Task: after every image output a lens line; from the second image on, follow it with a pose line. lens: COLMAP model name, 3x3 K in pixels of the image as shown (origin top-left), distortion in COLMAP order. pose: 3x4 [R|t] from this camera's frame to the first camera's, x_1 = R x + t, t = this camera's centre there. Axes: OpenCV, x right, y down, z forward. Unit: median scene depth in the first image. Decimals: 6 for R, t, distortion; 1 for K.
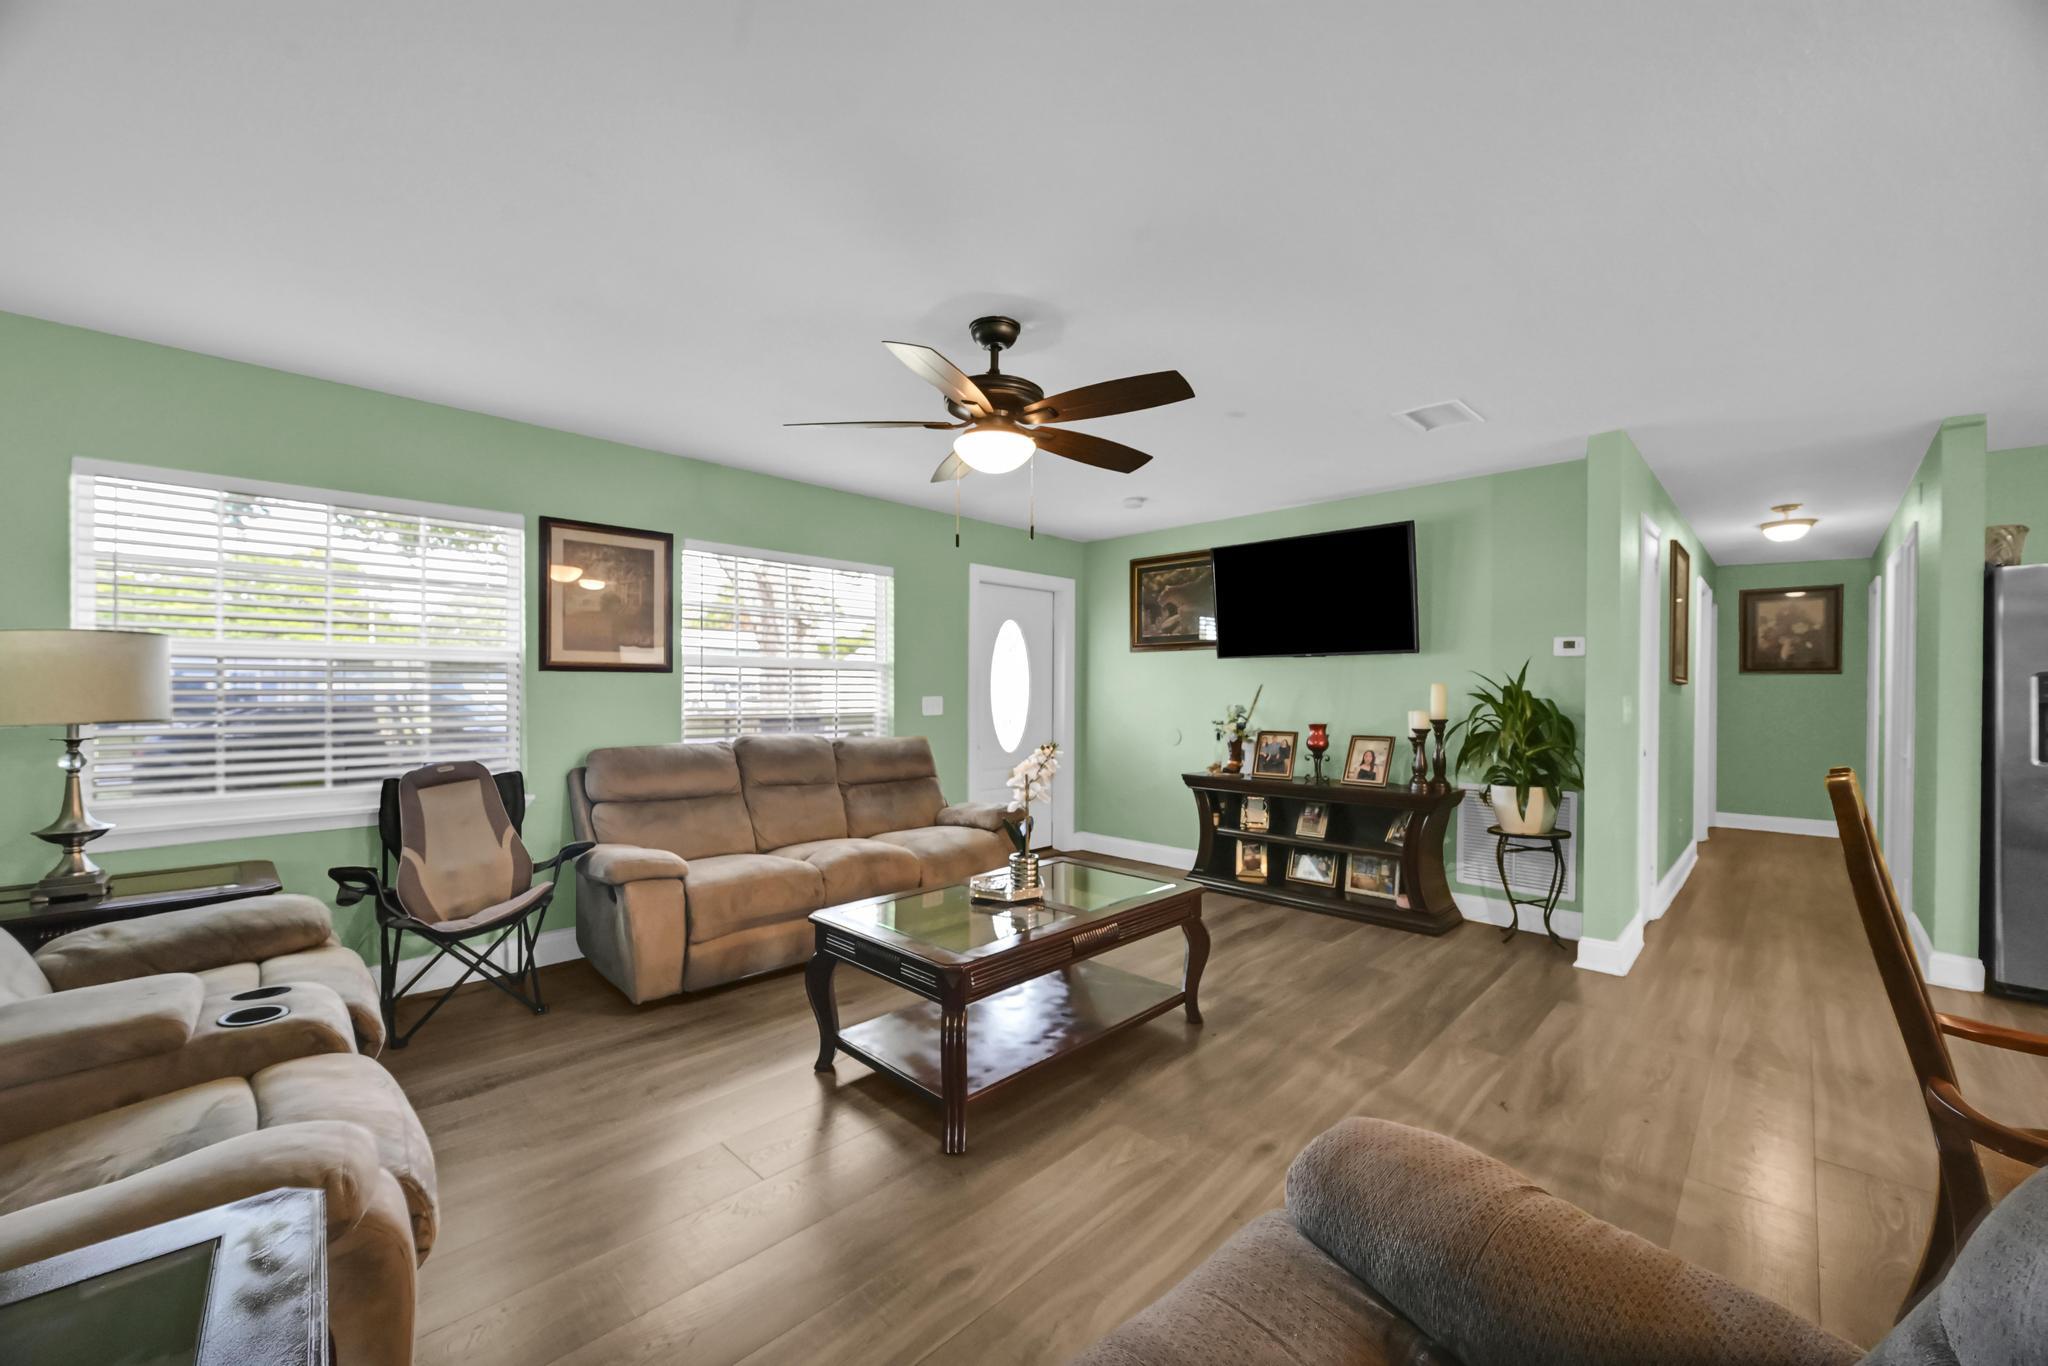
lens RADIAL K [[804.3, 0, 1020.9], [0, 804.3, 695.5], [0, 0, 1]] dist [-0.003581, -0.000447]
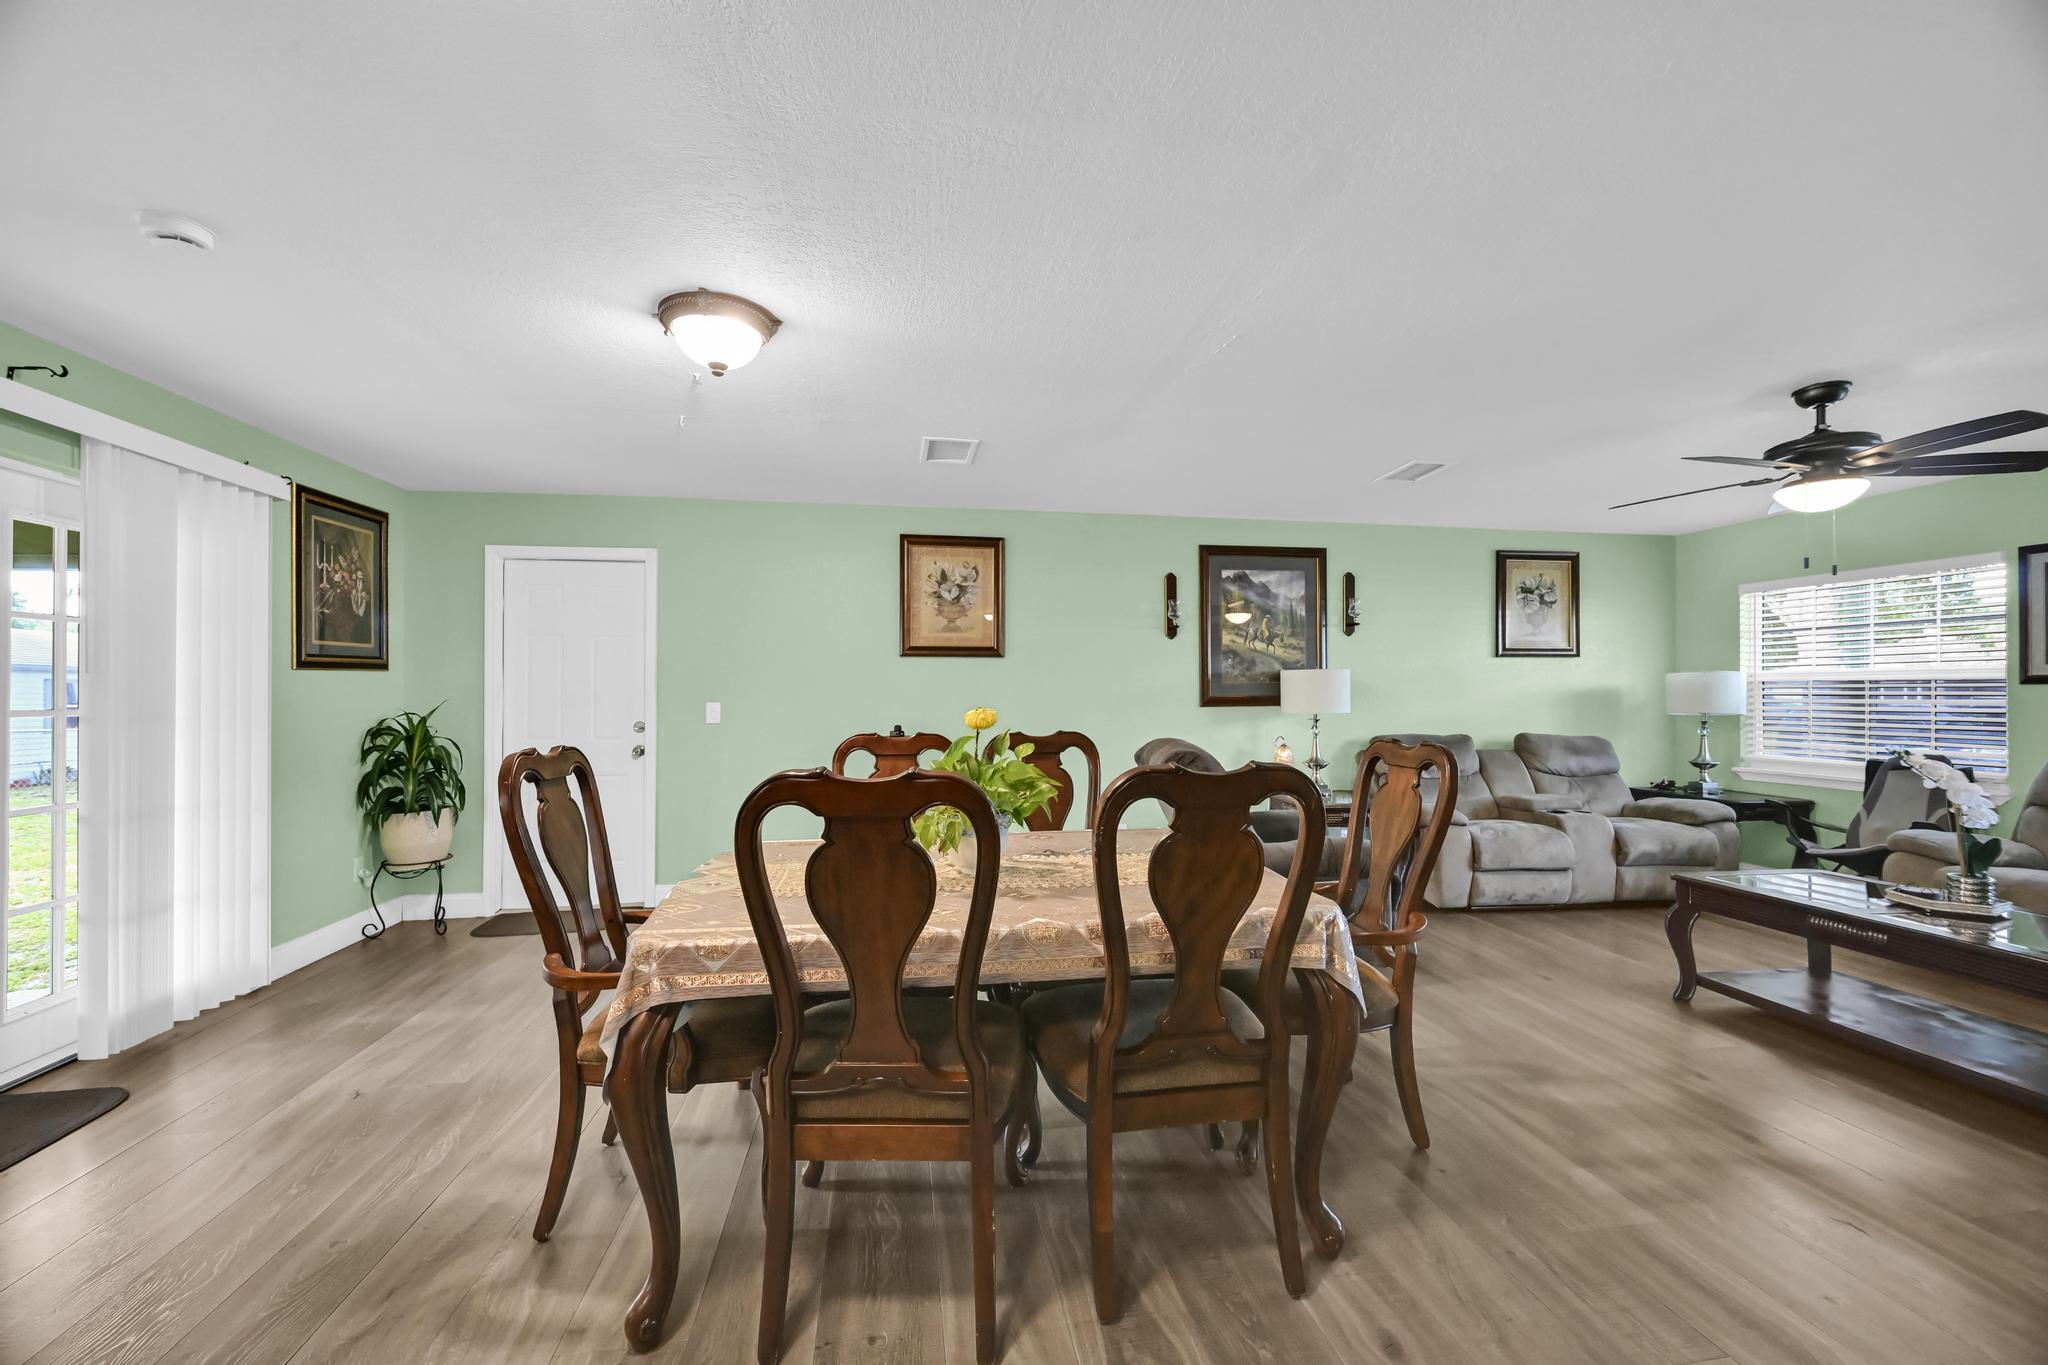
lens RADIAL K [[819.4, 0, 1036.5], [0, 819.4, 678.8], [0, 0, 1]] dist [-0.001267, -0.000038]
pose [[-0.592492, -0.029133, -0.805050, 0.858178], [-0.015318, 0.999573, -0.024898, 0.009405], [0.805431, -0.002420, -0.592685, 0.416034]]
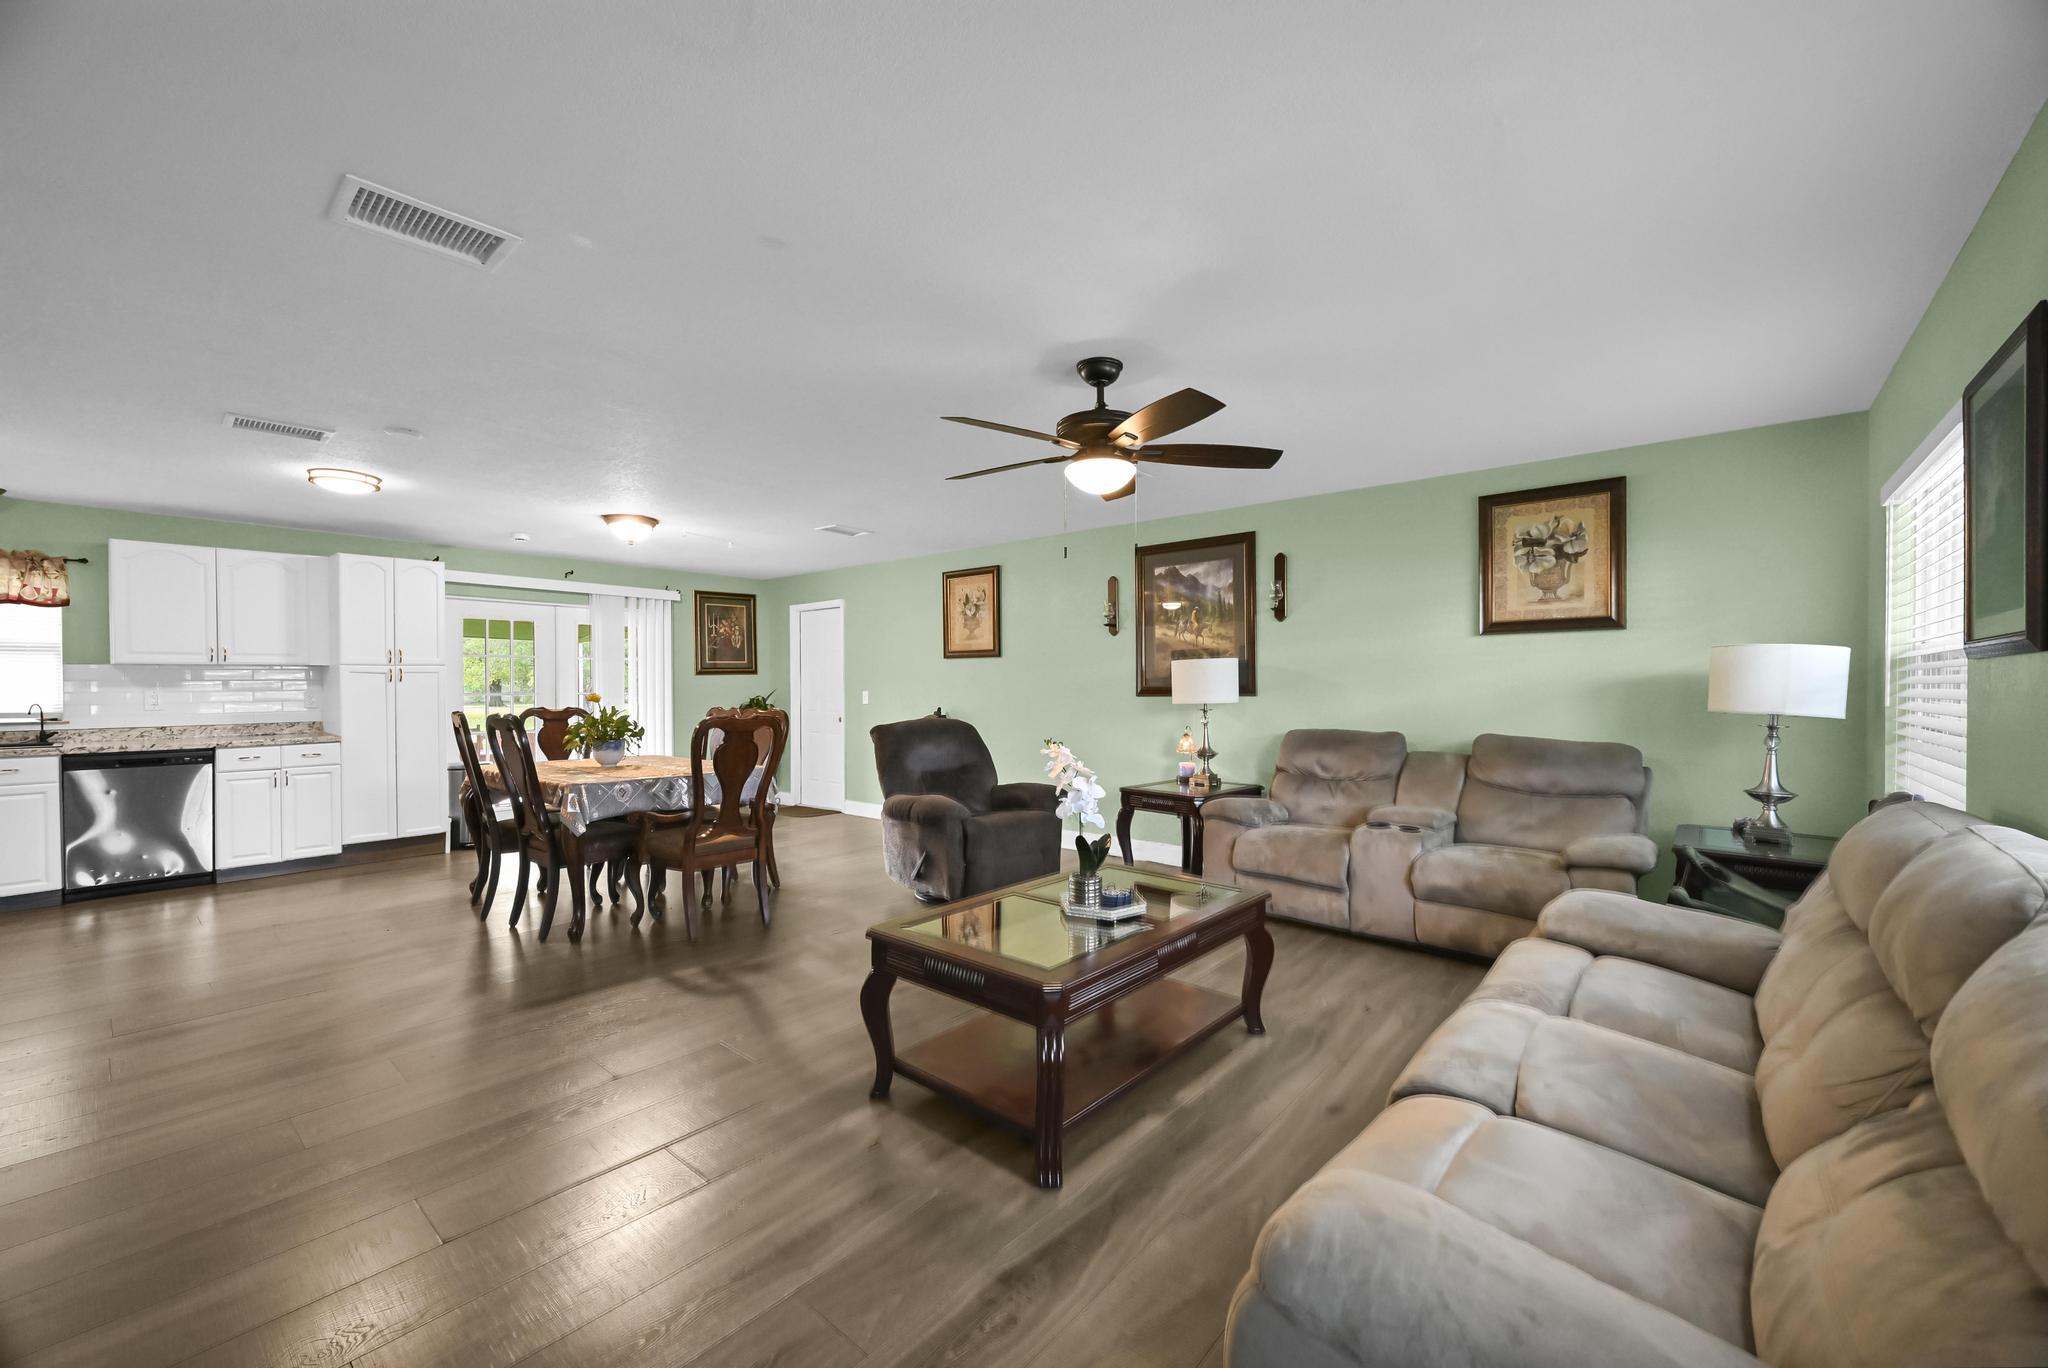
lens RADIAL K [[802.4, 0, 979.4], [0, 802.4, 693.6], [0, 0, 1]] dist [0.012301, 0.000031]
pose [[-0.998760, -0.005330, -0.049502, 0.120664], [-0.006481, 0.999711, 0.023130, -0.013162], [0.049365, 0.023422, -0.998506, 1.125314]]
